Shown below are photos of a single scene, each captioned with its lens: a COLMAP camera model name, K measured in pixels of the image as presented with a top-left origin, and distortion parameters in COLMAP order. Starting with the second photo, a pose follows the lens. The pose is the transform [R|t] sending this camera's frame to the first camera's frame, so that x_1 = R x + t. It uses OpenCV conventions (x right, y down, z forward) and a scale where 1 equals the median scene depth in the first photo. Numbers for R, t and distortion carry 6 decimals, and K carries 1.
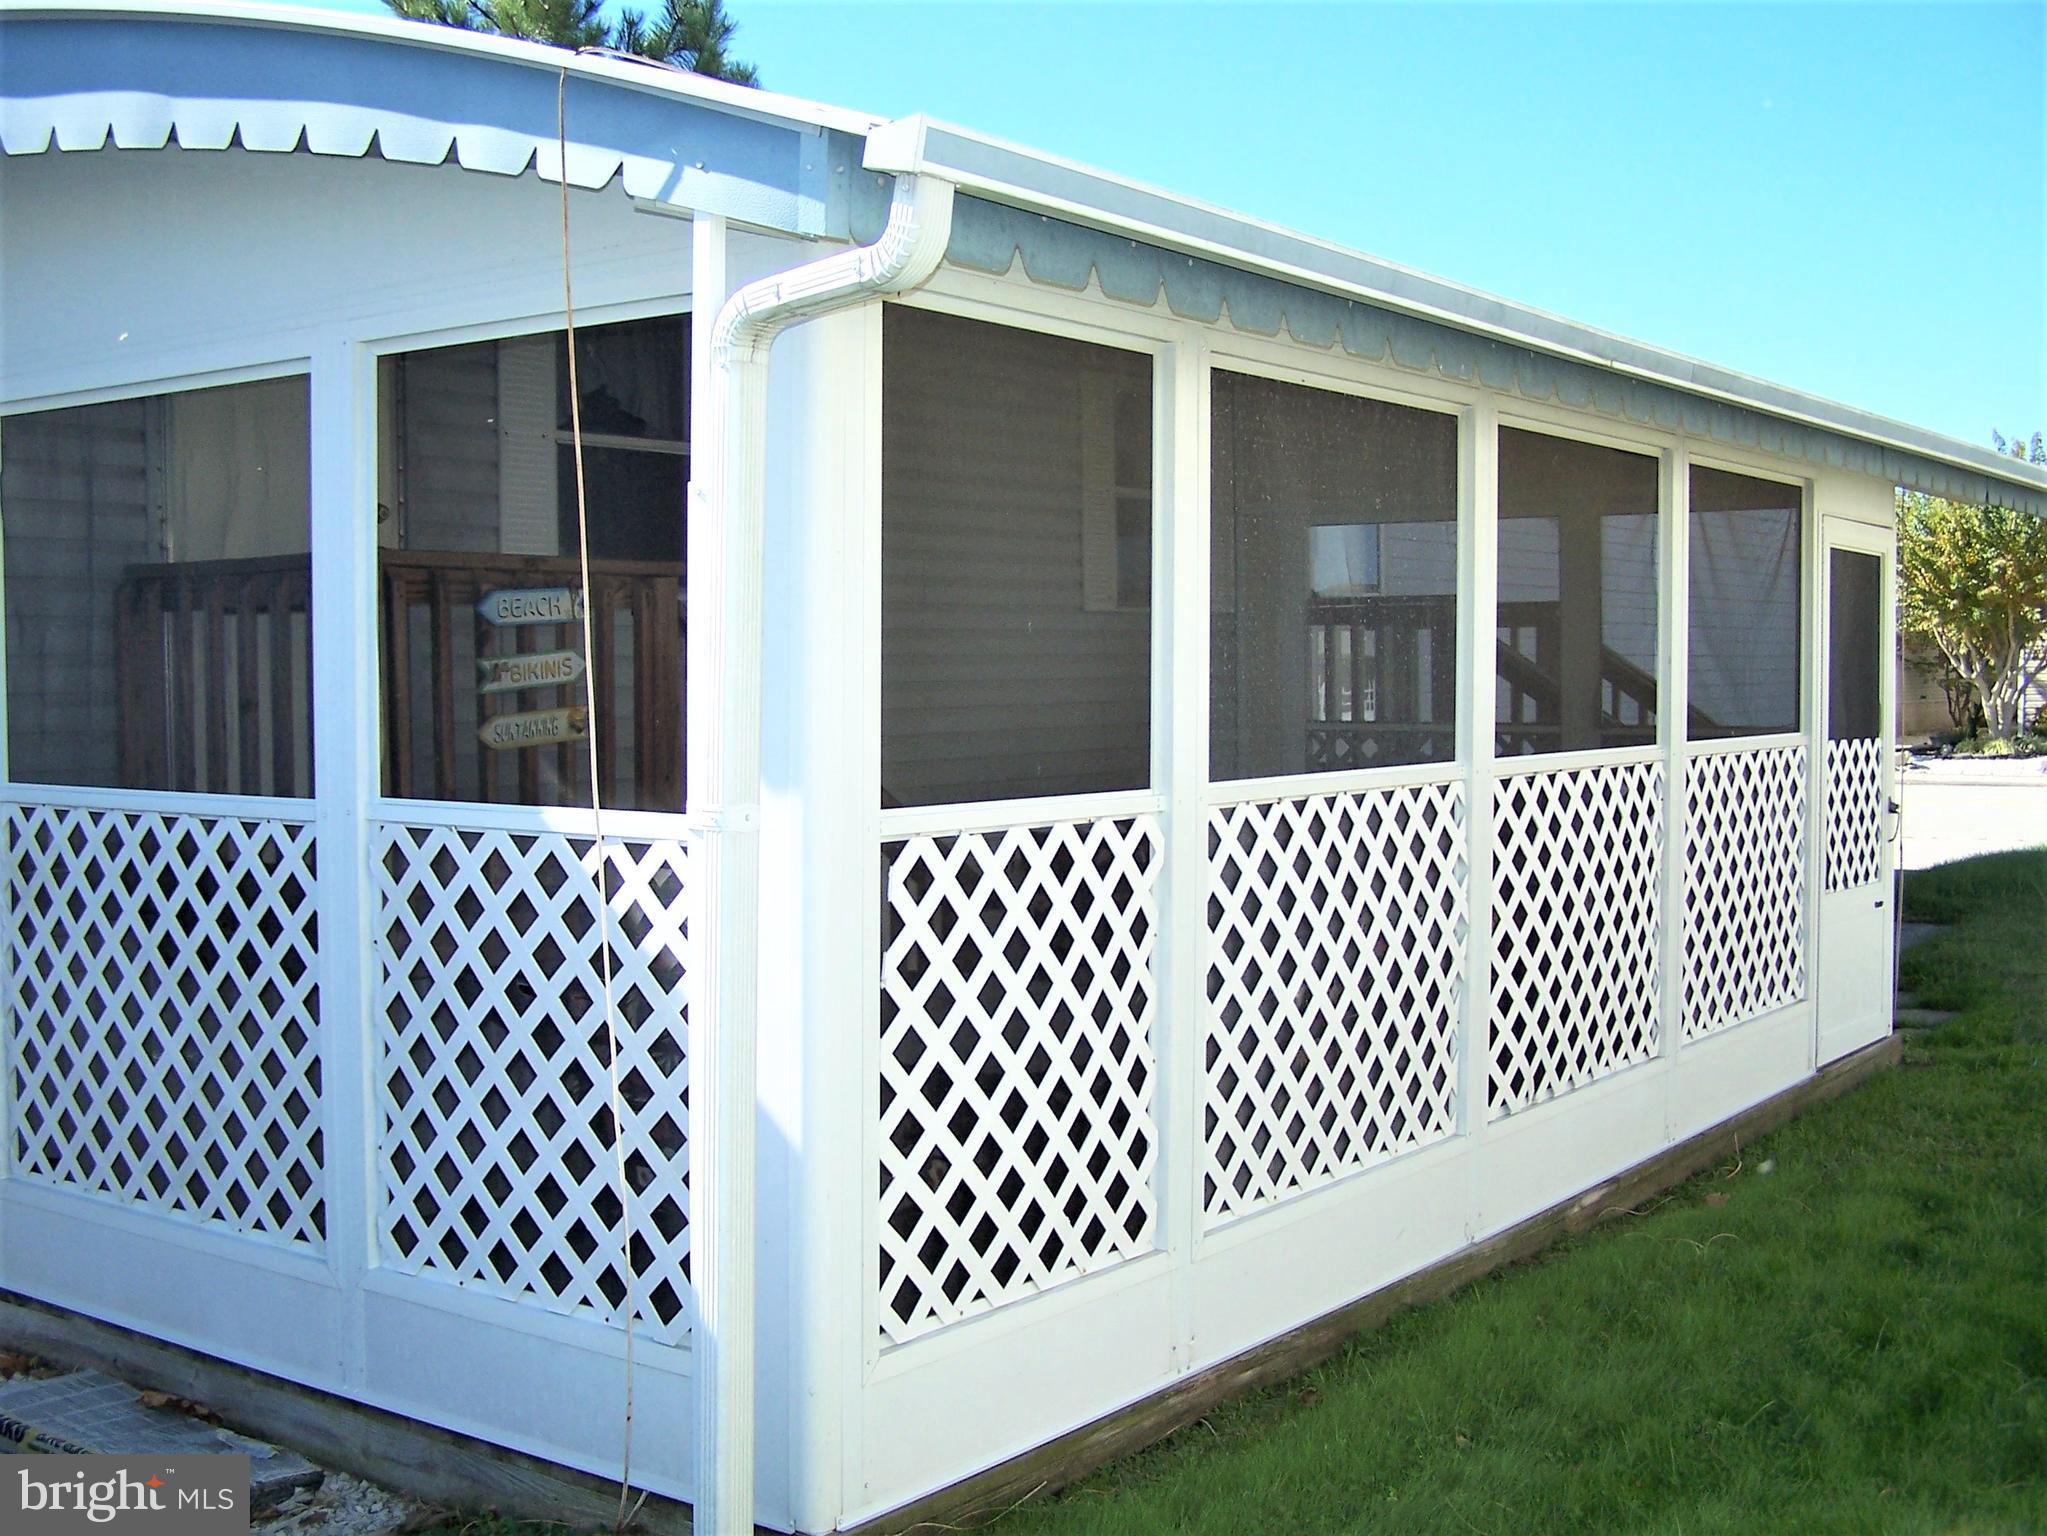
lens RADIAL K [[2355.4, 0, 1025.3], [0, 2355.4, 769.0], [0, 0, 1]] dist [-0.103044, 0.000000]
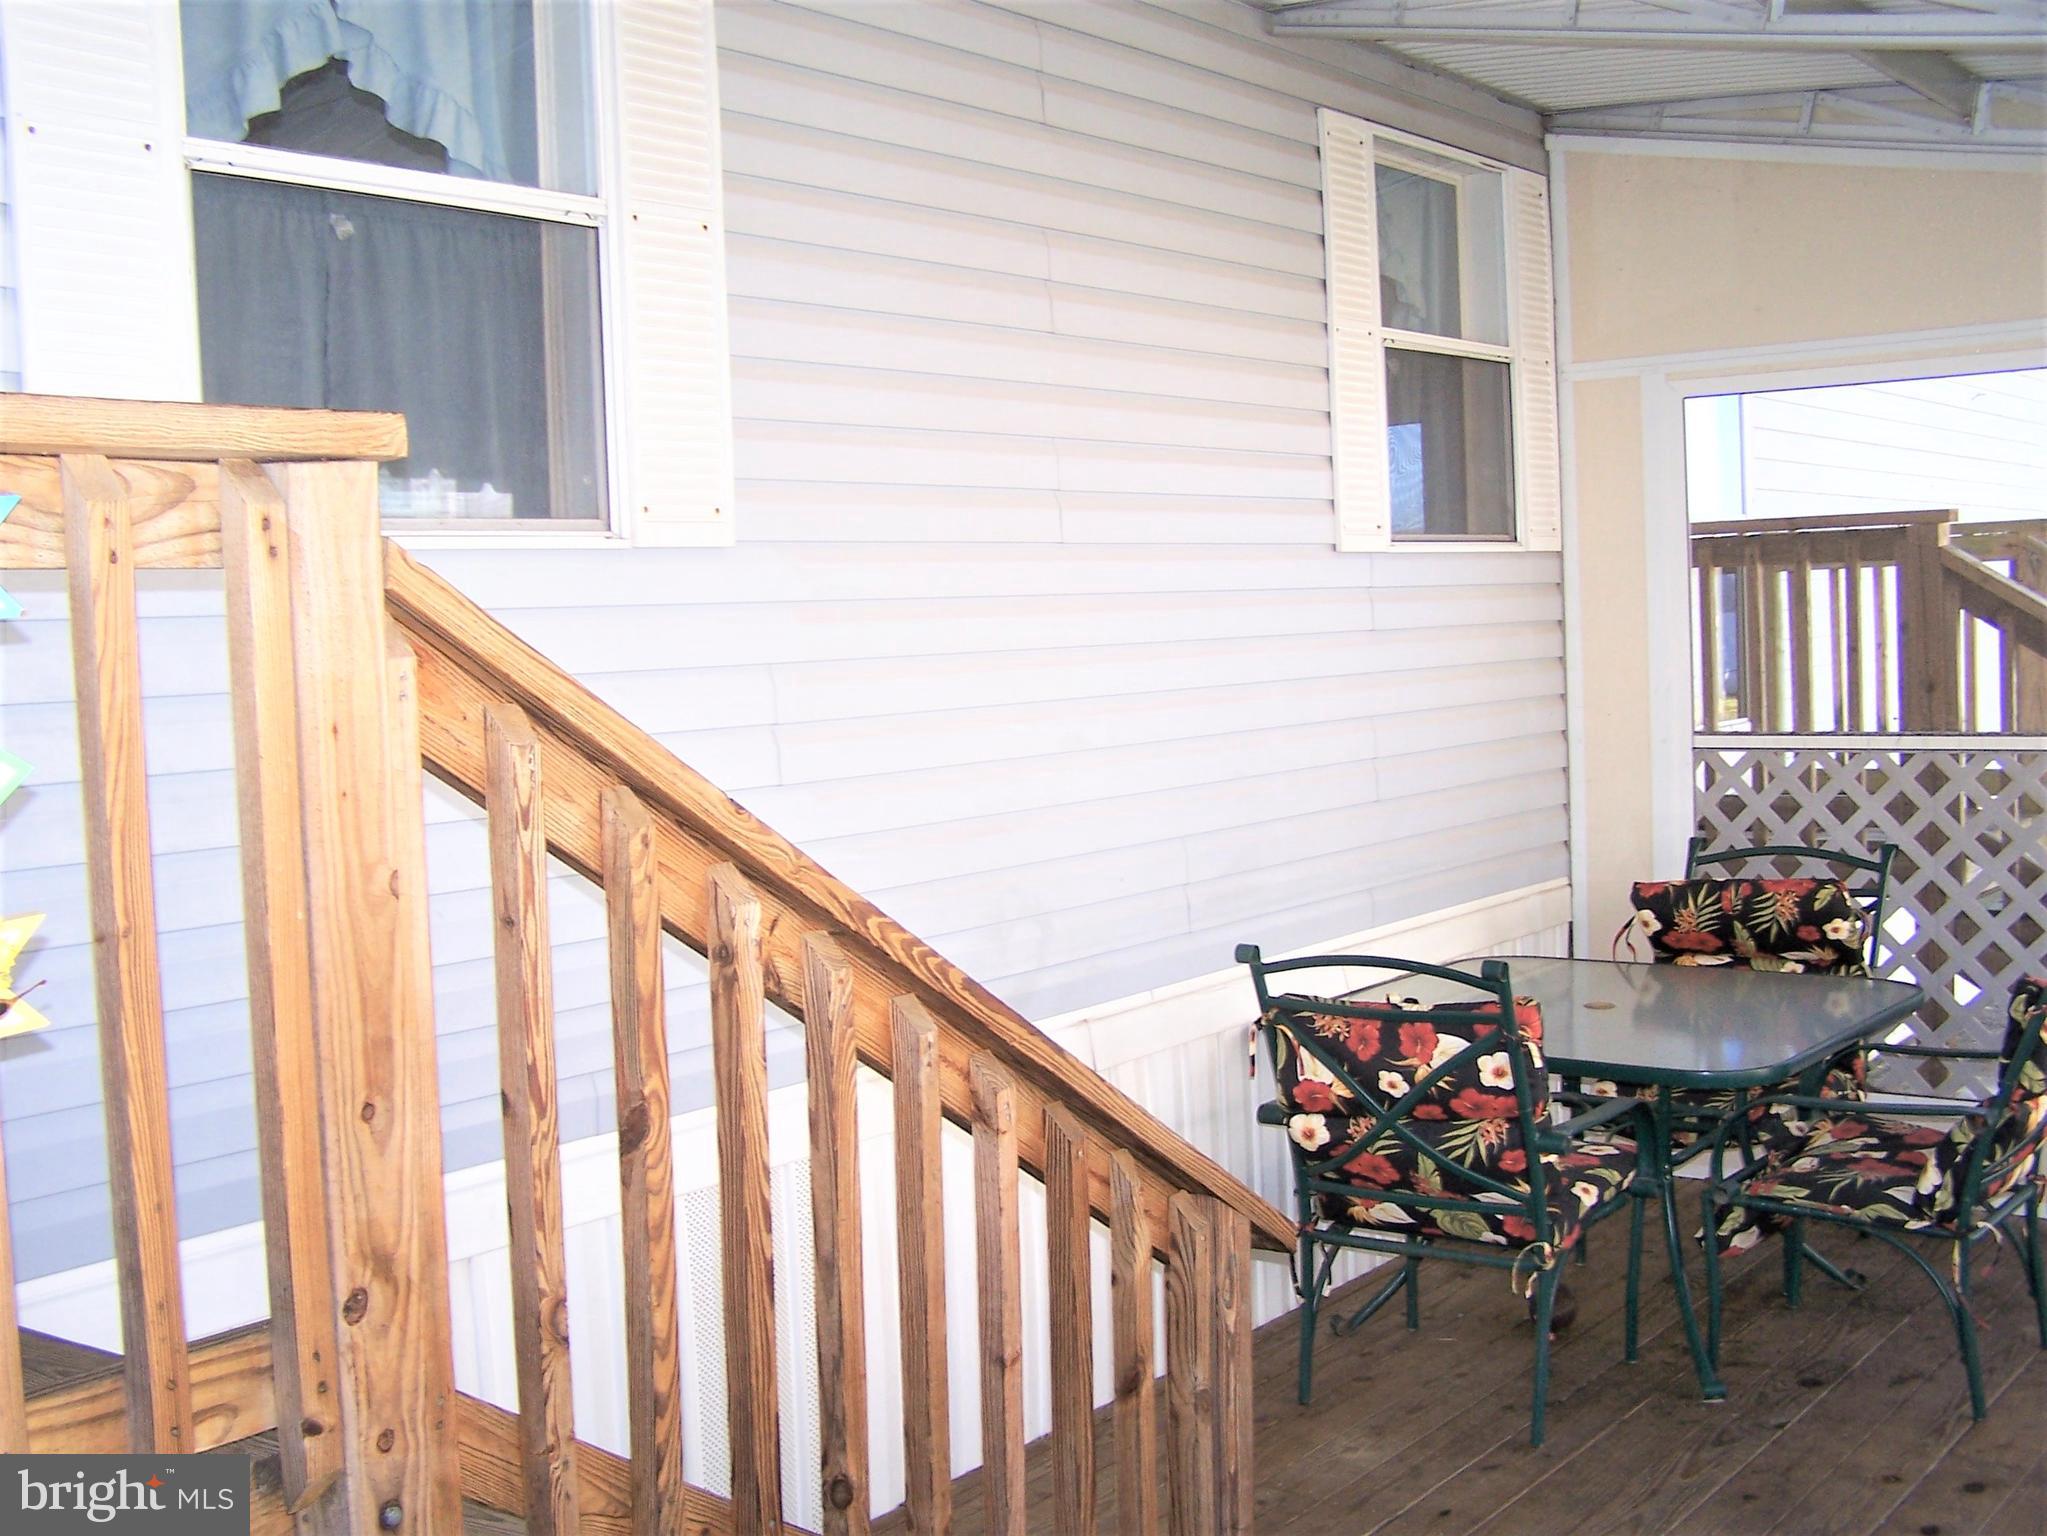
lens RADIAL K [[2355.4, 0, 1020.5], [0, 2355.4, 766.5], [0, 0, 1]] dist [-0.103044, 0.000000]
pose [[0.999257, -0.038547, 0.000467, -0.062105], [0.038537, 0.999162, 0.013757, -0.037751], [-0.000997, -0.013729, 0.999905, 0.580186]]
